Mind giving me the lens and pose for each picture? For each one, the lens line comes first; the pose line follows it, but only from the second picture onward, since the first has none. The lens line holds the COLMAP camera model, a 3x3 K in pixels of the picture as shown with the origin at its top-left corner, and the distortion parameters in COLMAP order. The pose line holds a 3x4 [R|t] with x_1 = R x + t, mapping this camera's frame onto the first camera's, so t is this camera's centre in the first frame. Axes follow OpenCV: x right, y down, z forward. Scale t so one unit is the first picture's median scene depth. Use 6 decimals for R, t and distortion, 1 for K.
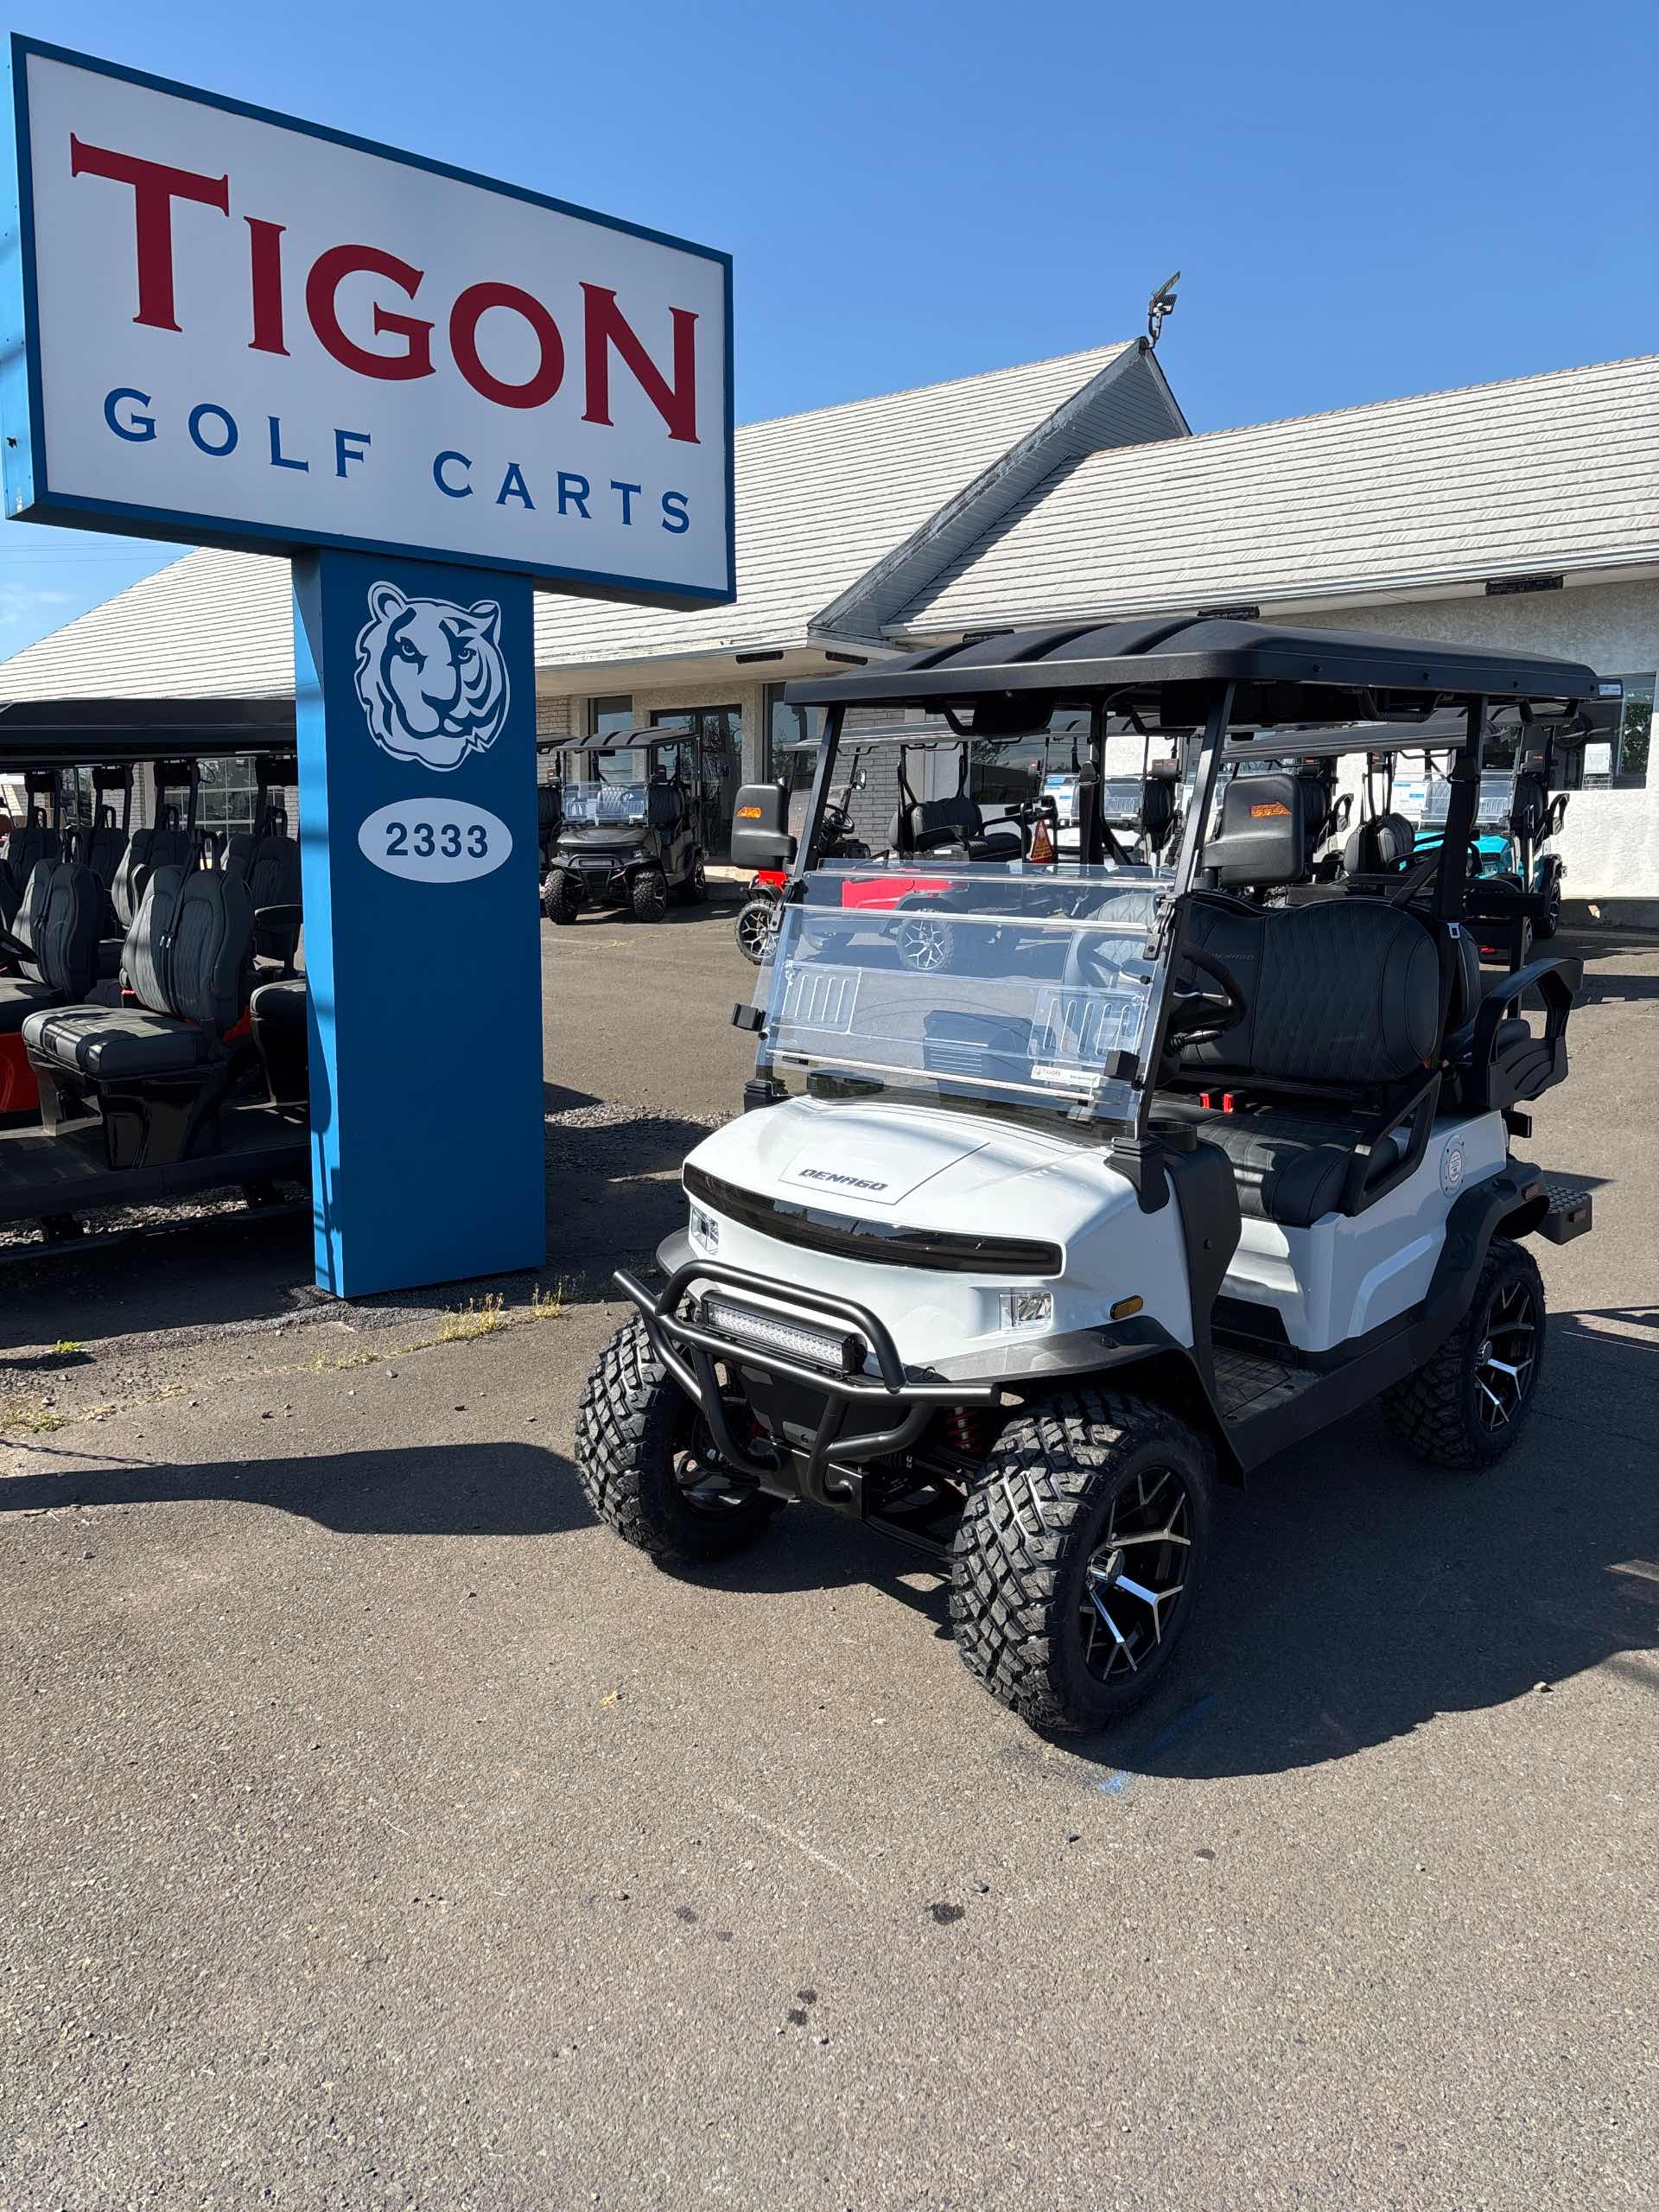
lens RADIAL K [[1751.3, 0, 825.6], [0, 1751.3, 1097.7], [0, 0, 1]] dist [0.044790, -0.016079]
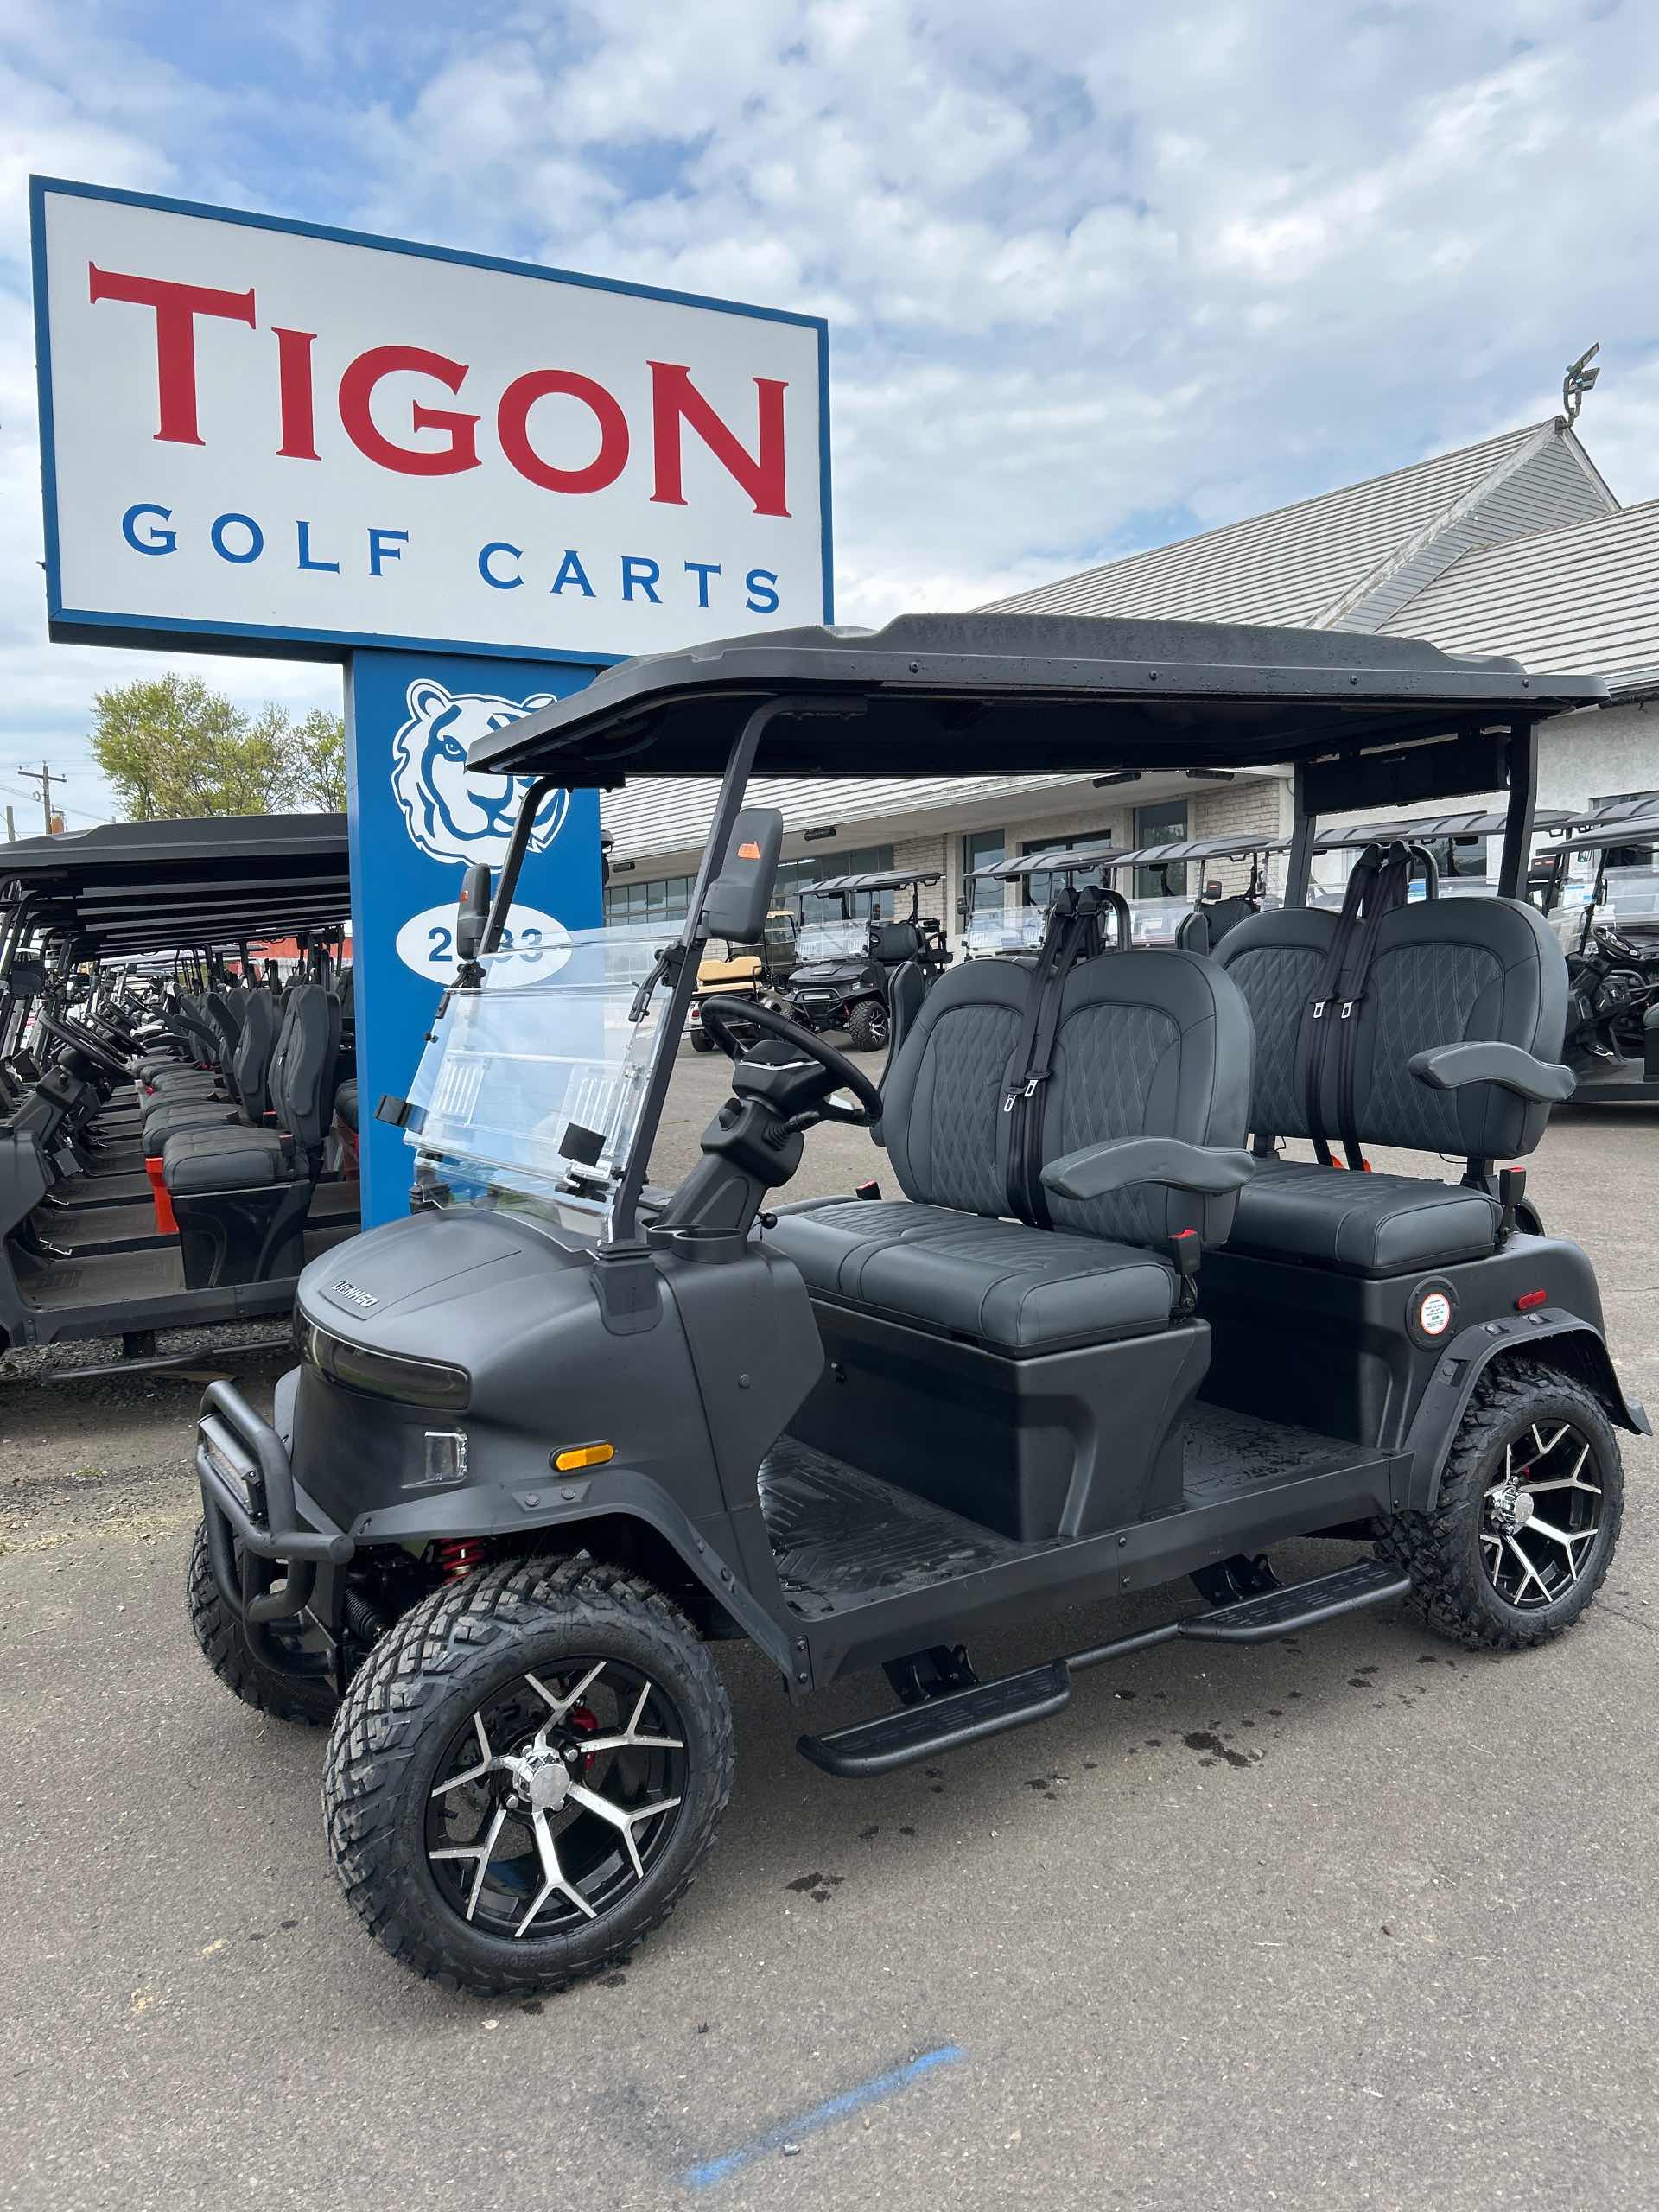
lens RADIAL K [[1731.9, 0, 835.4], [0, 1731.9, 1102.1], [0, 0, 1]] dist [0.055077, -0.053187]
pose [[0.961694, -0.011414, -0.273886, 0.217574], [-0.010549, 0.996851, -0.078587, 0.009433], [0.273921, 0.078466, 0.958546, 0.162718]]
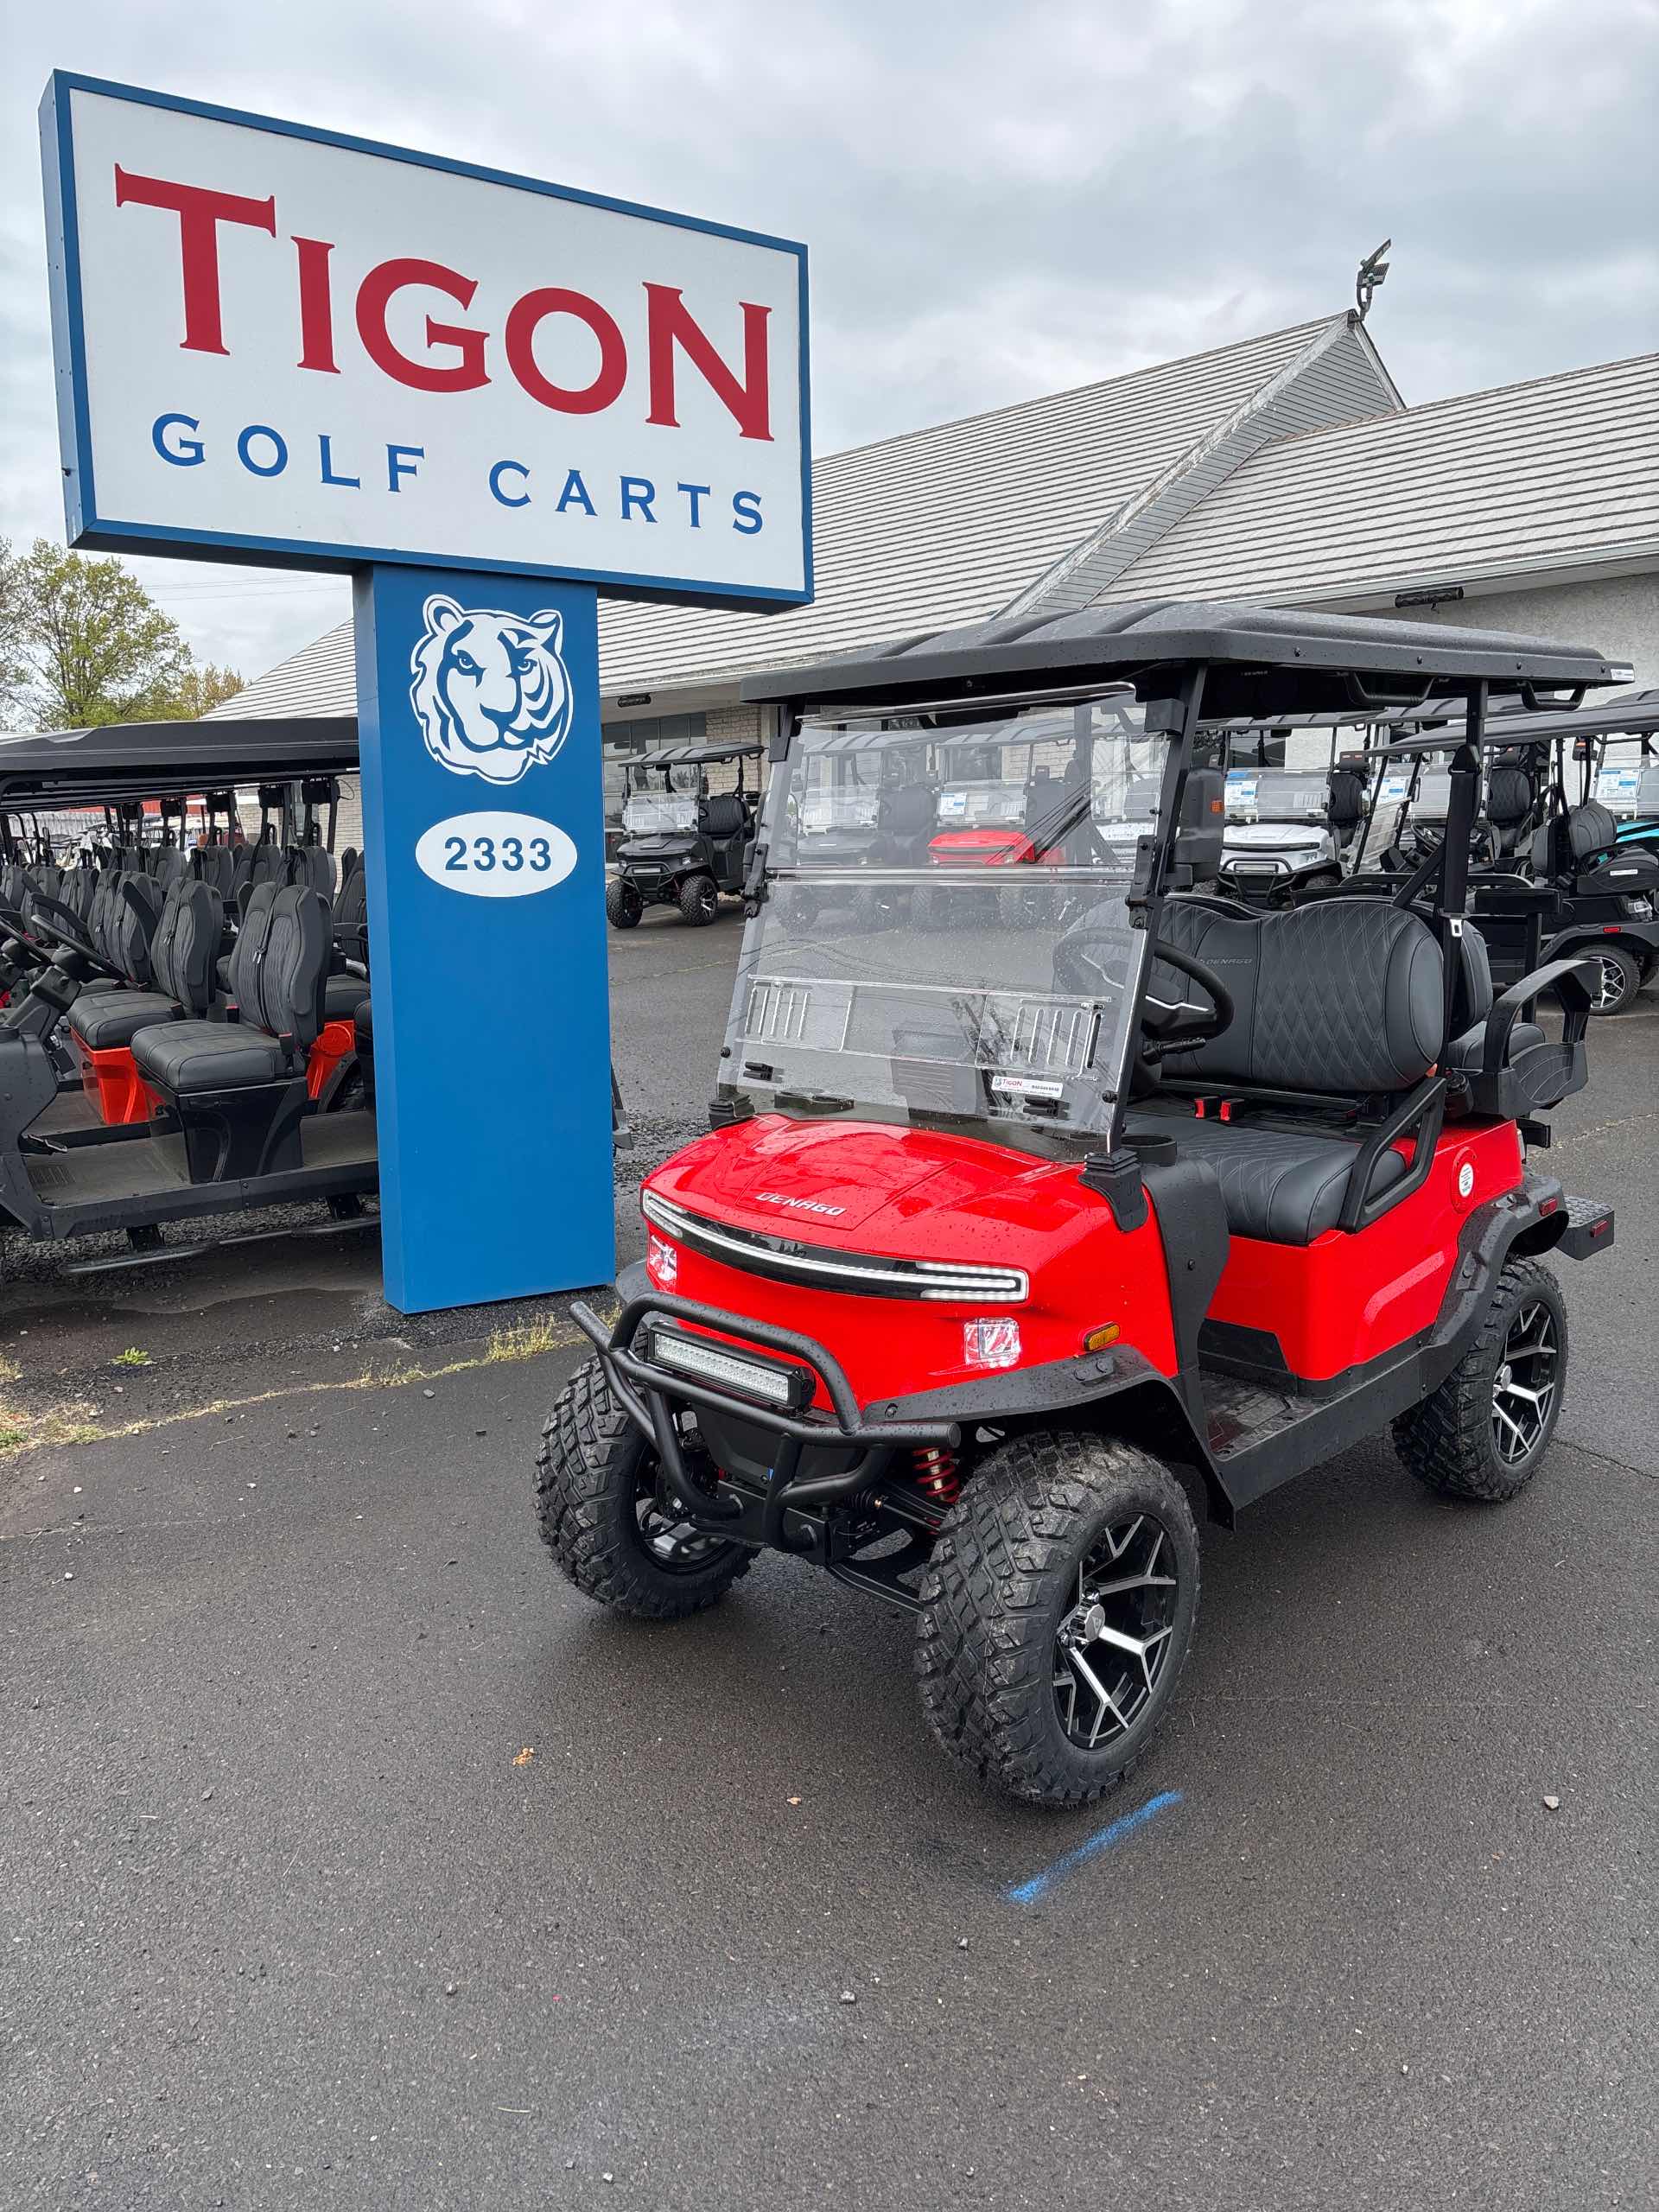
lens RADIAL K [[1751.3, 0, 825.6], [0, 1751.3, 1097.7], [0, 0, 1]] dist [0.044790, -0.016079]
pose [[0.990712, 0.000496, -0.135977, 0.097671], [-0.000769, 0.999998, -0.001962, -0.007376], [0.135975, 0.002048, 0.990710, 0.044913]]
